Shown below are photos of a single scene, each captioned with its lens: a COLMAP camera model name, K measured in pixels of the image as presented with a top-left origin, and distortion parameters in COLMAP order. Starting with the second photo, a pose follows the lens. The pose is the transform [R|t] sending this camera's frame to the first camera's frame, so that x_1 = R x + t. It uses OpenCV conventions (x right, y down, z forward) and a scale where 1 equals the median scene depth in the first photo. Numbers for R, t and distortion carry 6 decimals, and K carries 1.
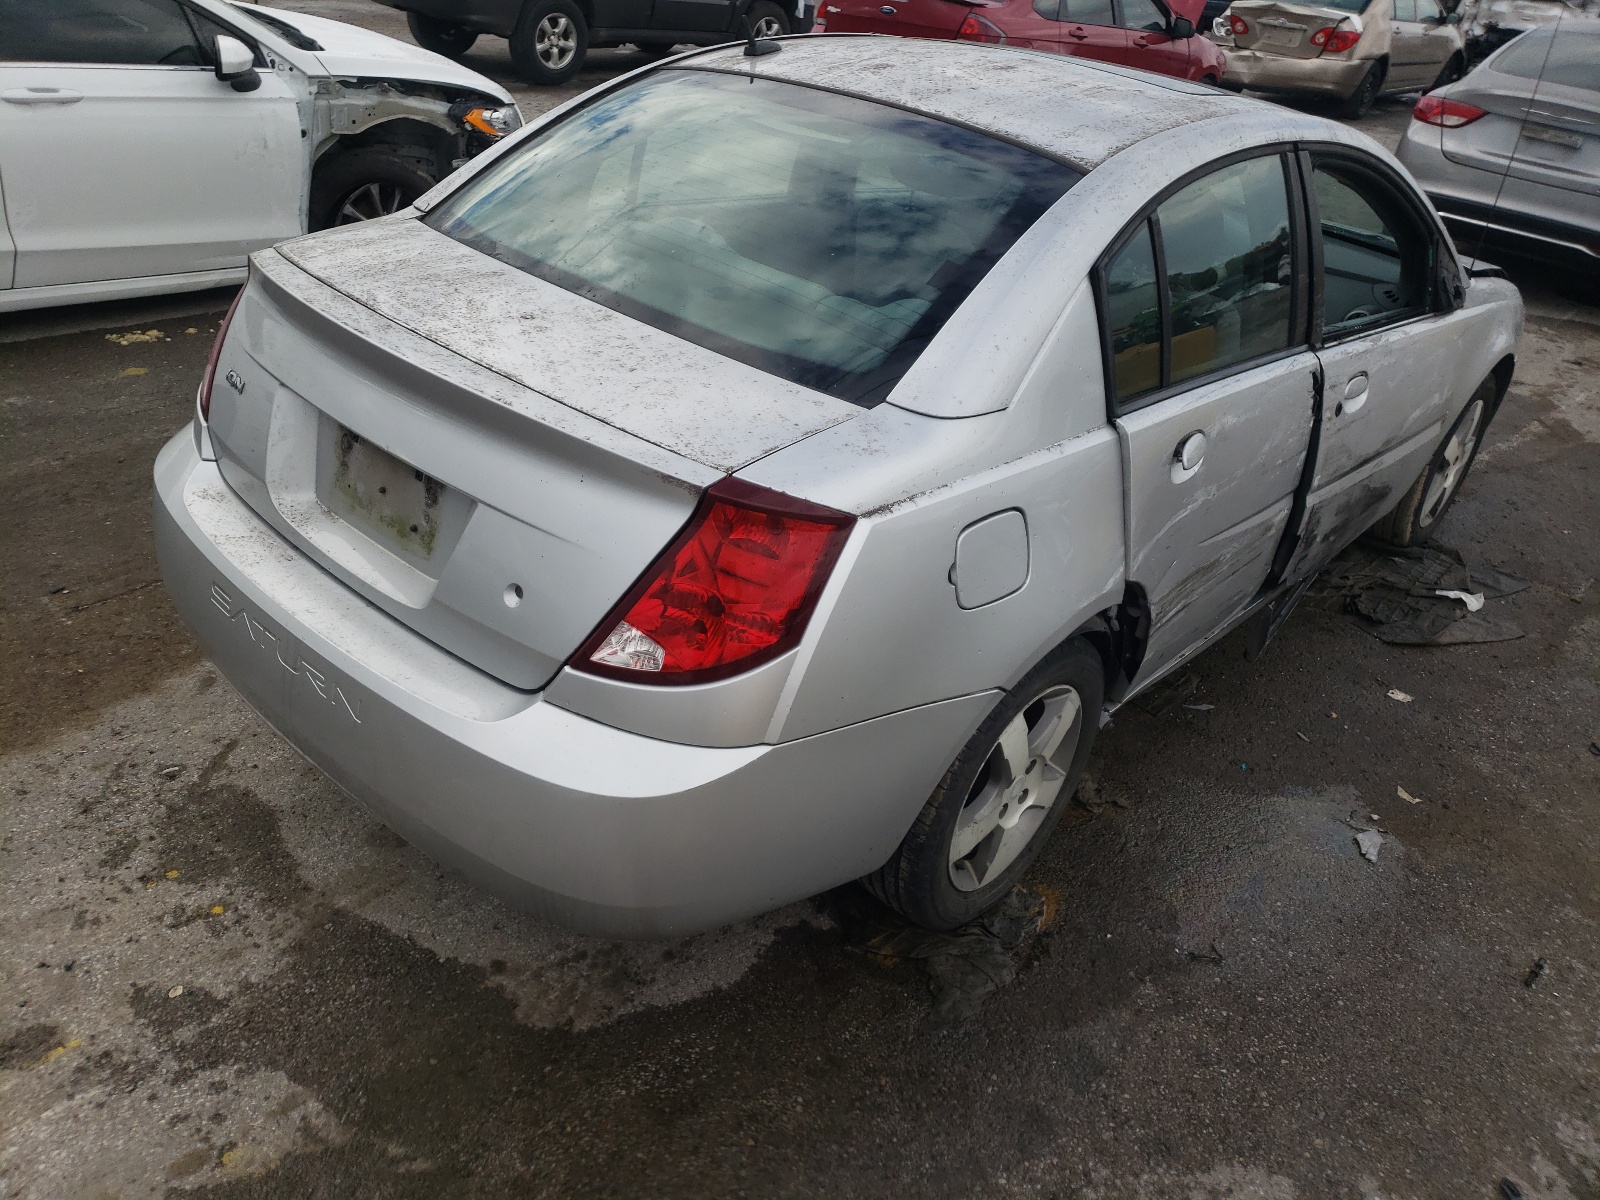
lens RADIAL K [[1215.0, 0, 717.9], [0, 1215.0, 606.0], [0, 0, 1]] dist [0.045099, -0.028984]
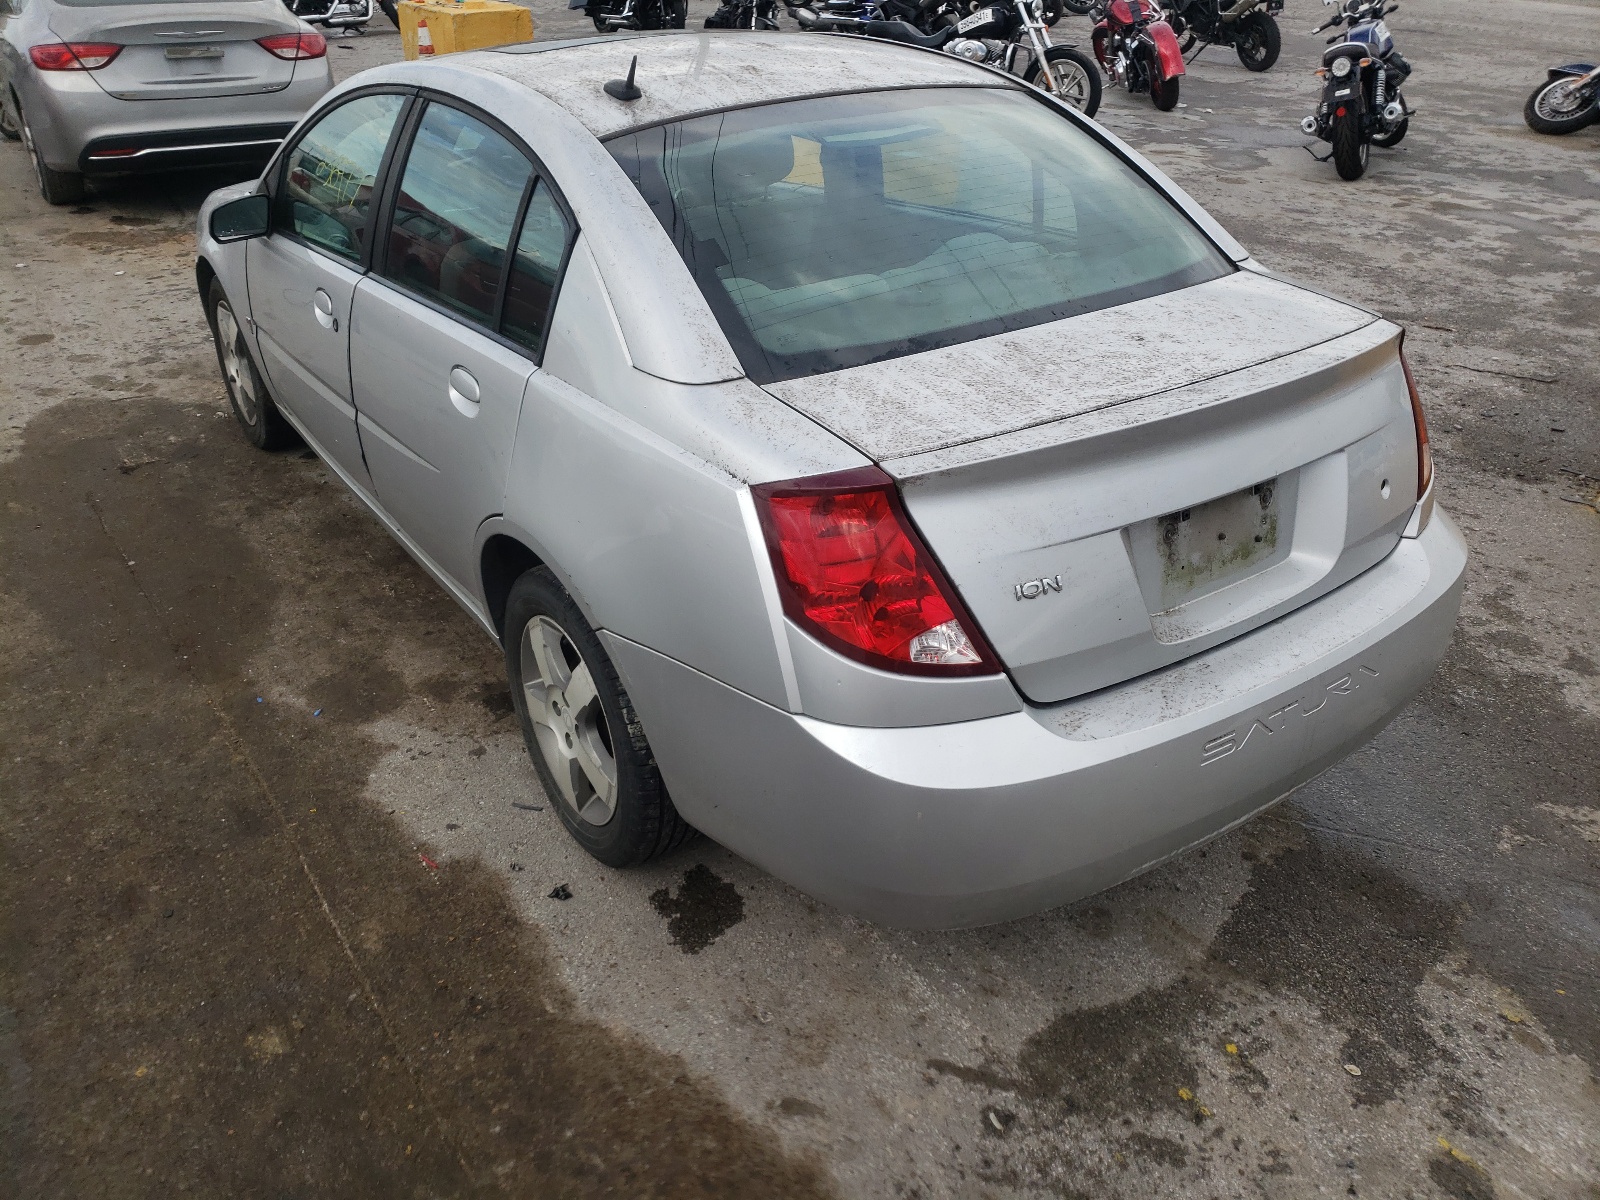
lens RADIAL K [[1215.0, 0, 799.2], [0, 1215.0, 594.7], [0, 0, 1]] dist [0.045099, -0.028984]
pose [[0.223565, -0.574605, 0.787304, -1.050521], [0.530056, 0.749539, 0.396526, -0.575586], [-0.817961, 0.328666, 0.472143, 0.734225]]
